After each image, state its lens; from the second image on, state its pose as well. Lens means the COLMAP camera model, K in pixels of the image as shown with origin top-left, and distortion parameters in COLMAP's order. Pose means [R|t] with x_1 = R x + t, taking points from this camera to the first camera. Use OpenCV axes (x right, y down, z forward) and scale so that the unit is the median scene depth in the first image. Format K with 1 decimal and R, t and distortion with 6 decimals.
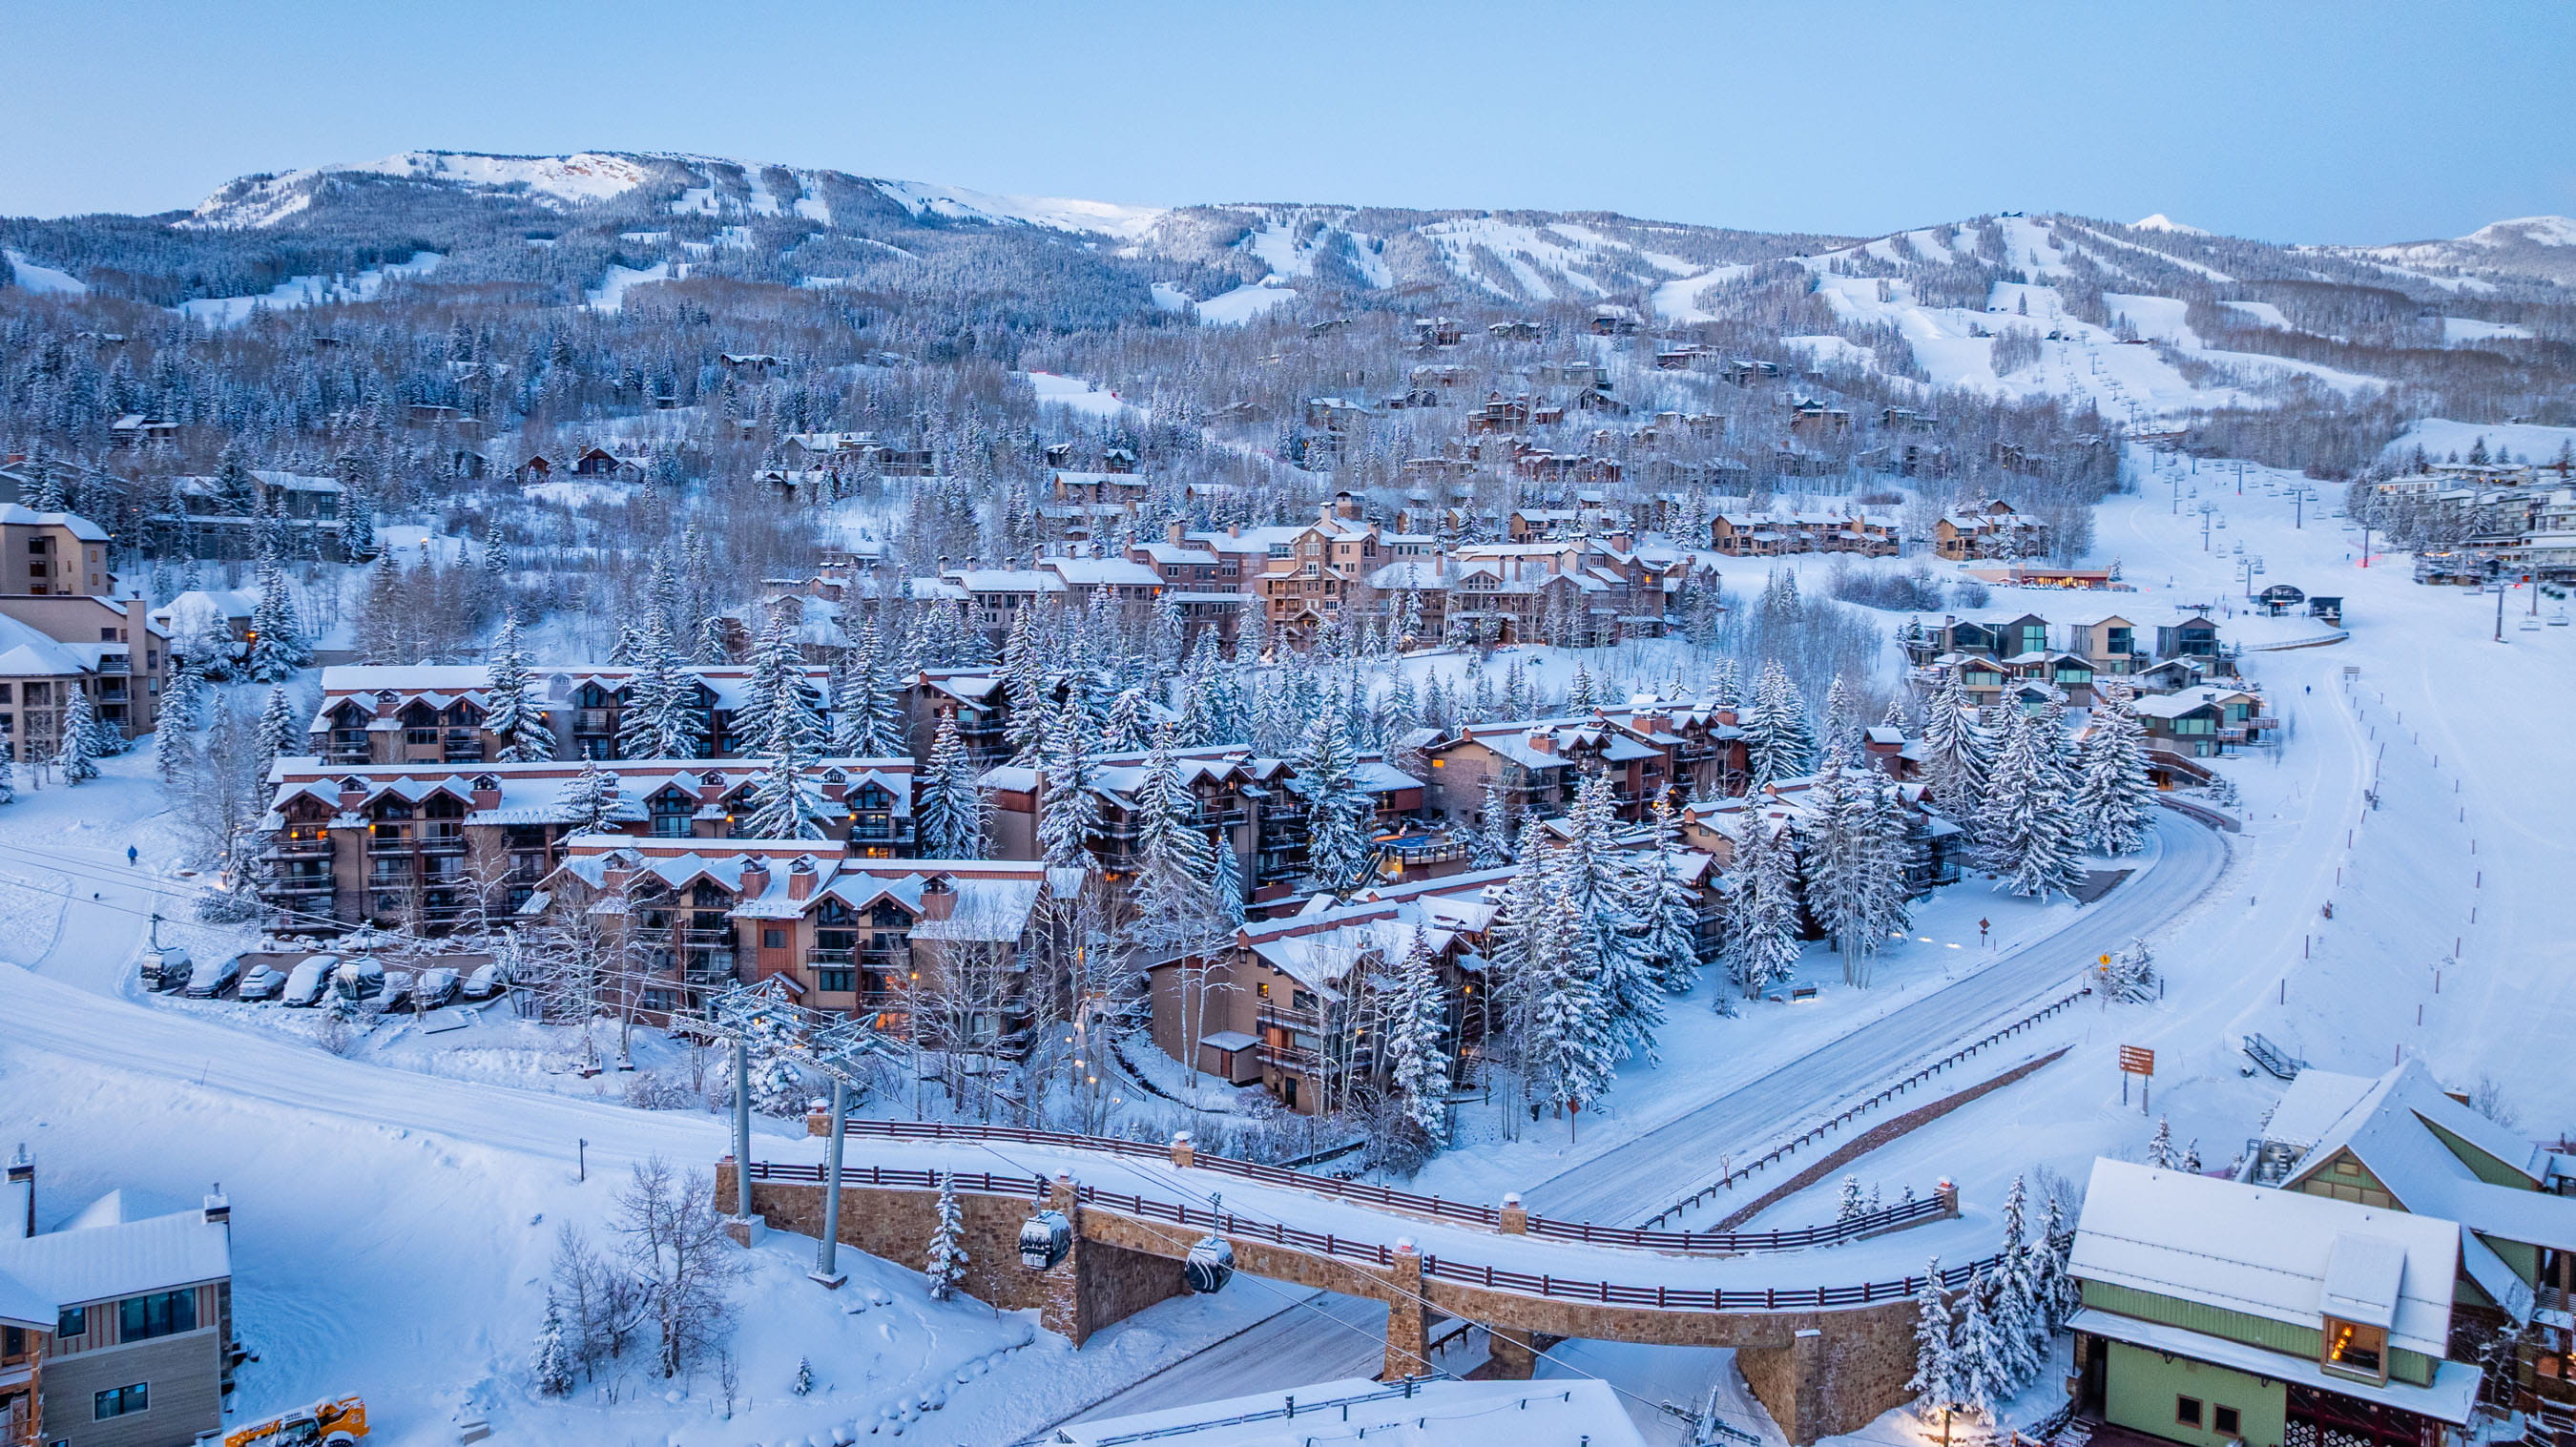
lens RADIAL K [[1783.6, 0, 1288.0], [0, 1783.6, 723.5], [0, 0, 1]] dist [-0.040357, 0.080833]
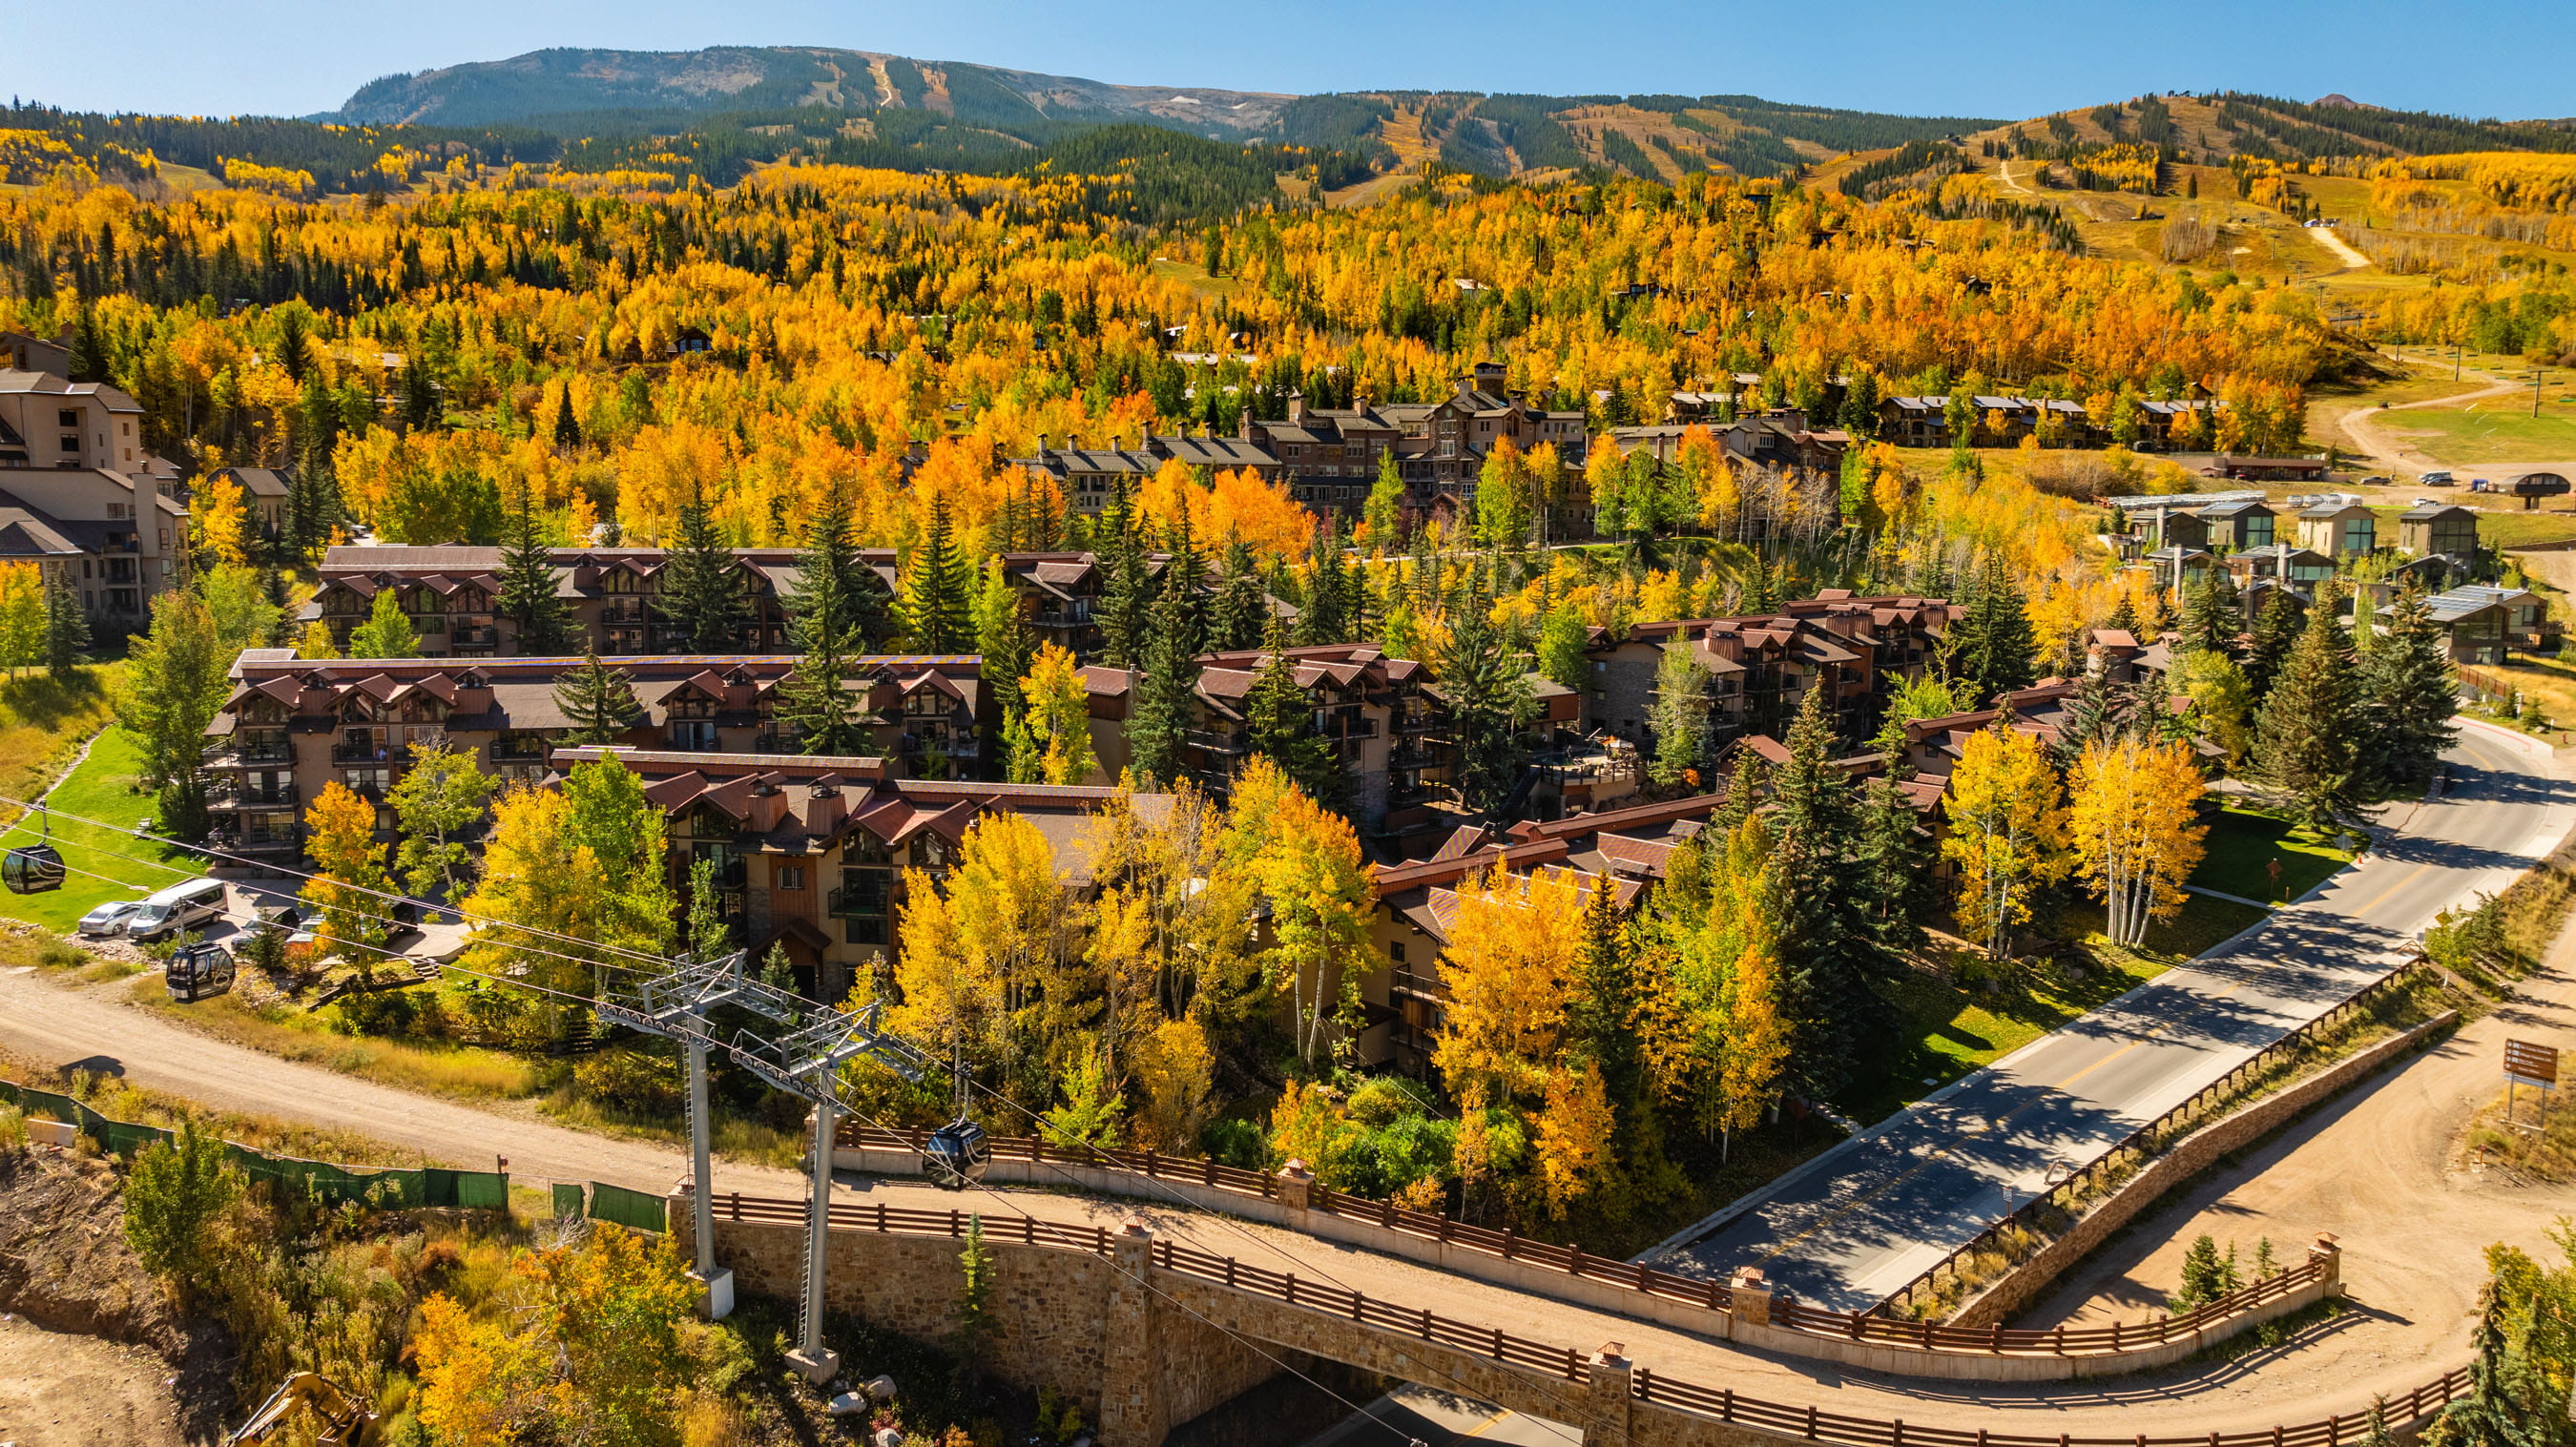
lens RADIAL K [[1783.6, 0, 1288.0], [0, 1783.6, 723.5], [0, 0, 1]] dist [-0.040357, 0.080833]
pose [[0.997630, 0.010698, -0.067964, -0.005451], [-0.006861, 0.998382, 0.056451, 0.002008], [0.068458, -0.055851, 0.996089, 0.114214]]
